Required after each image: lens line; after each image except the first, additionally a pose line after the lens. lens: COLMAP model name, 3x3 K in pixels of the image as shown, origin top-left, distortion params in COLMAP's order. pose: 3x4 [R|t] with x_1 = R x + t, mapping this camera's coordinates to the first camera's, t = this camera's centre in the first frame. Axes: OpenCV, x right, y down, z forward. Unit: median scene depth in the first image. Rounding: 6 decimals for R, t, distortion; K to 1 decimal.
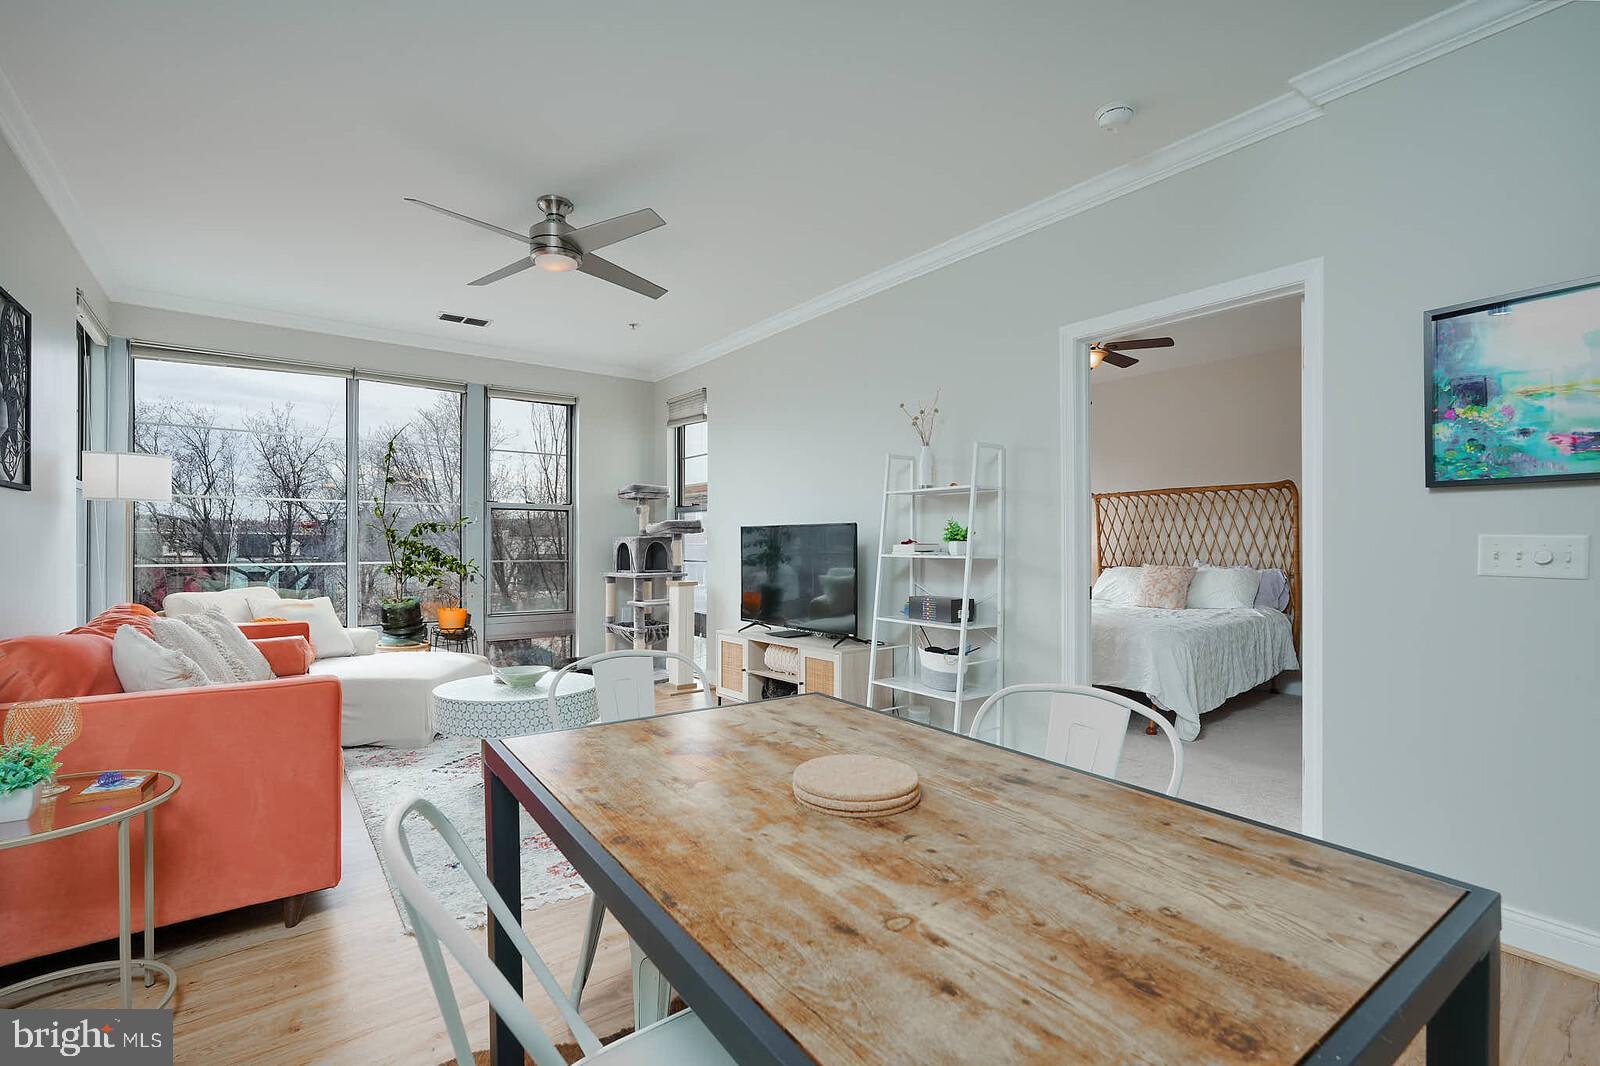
lens RADIAL K [[715.8, 0, 783.1], [0, 715.8, 557.2], [0, 0, 1]] dist [0.000249, 0.003688]
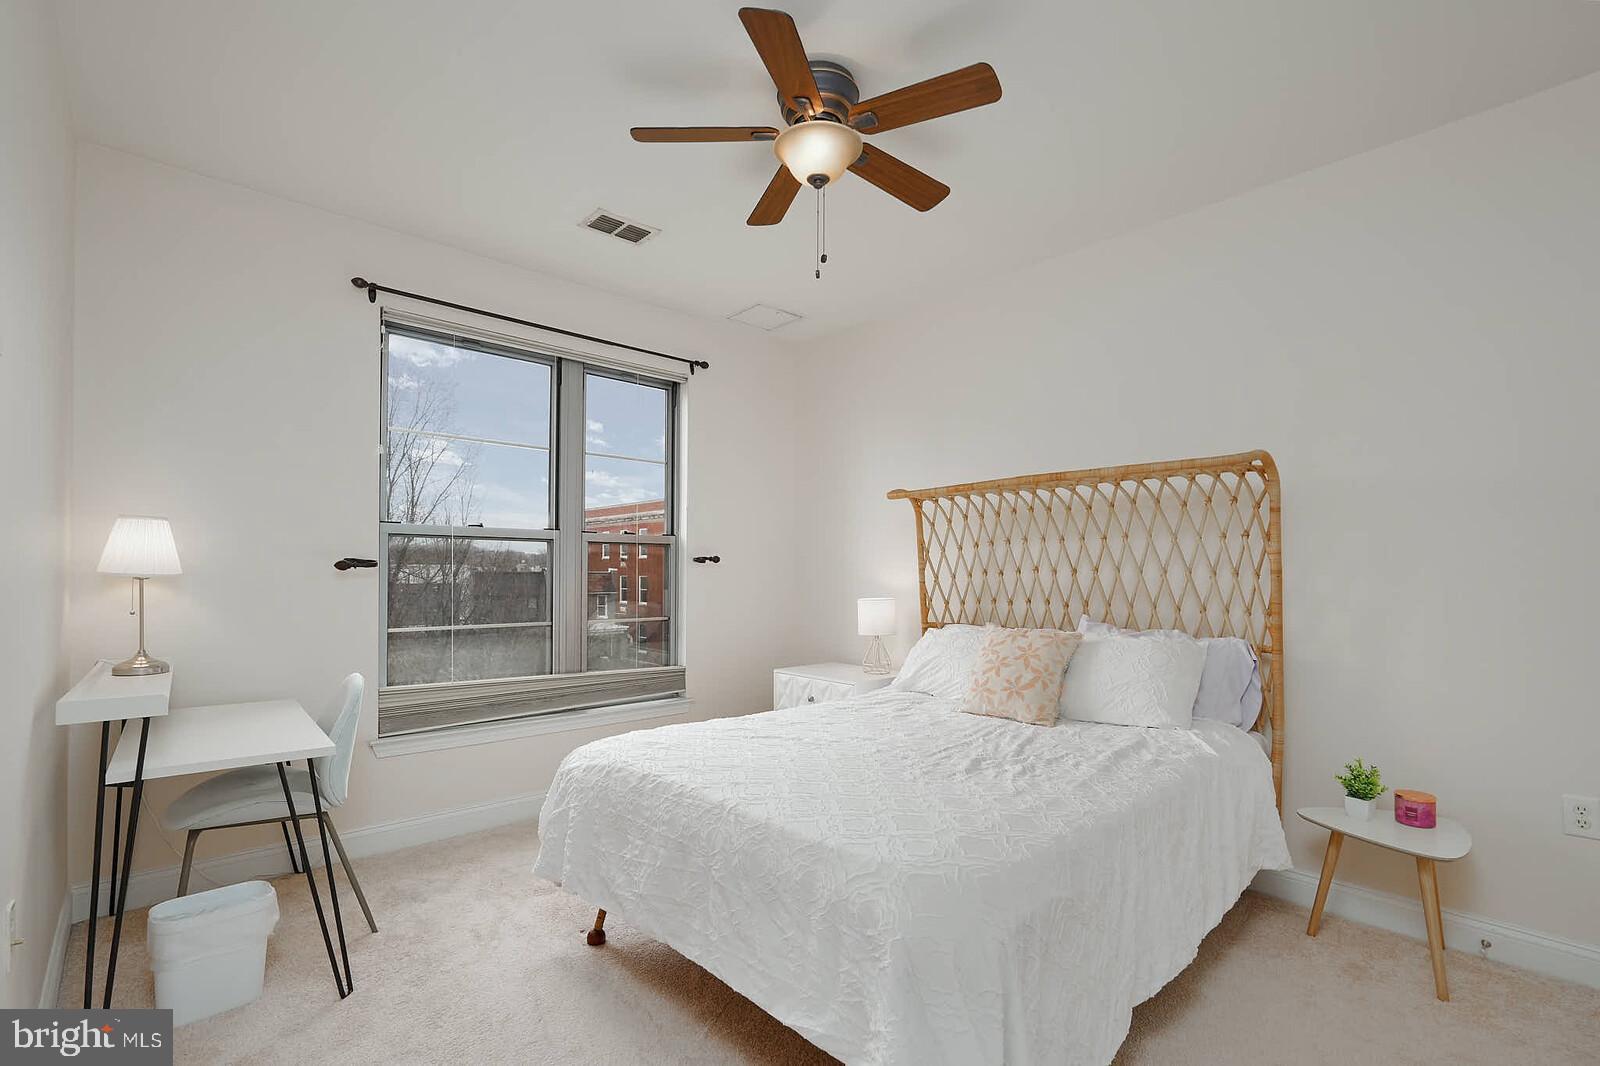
lens RADIAL K [[715.8, 0, 805.3], [0, 715.8, 581.2], [0, 0, 1]] dist [0.000249, 0.003688]
pose [[0.993240, 0.005941, 0.115926, 0.314697], [-0.004237, 0.999879, -0.014938, -0.012813], [-0.116001, 0.014345, 0.993145, 0.505200]]
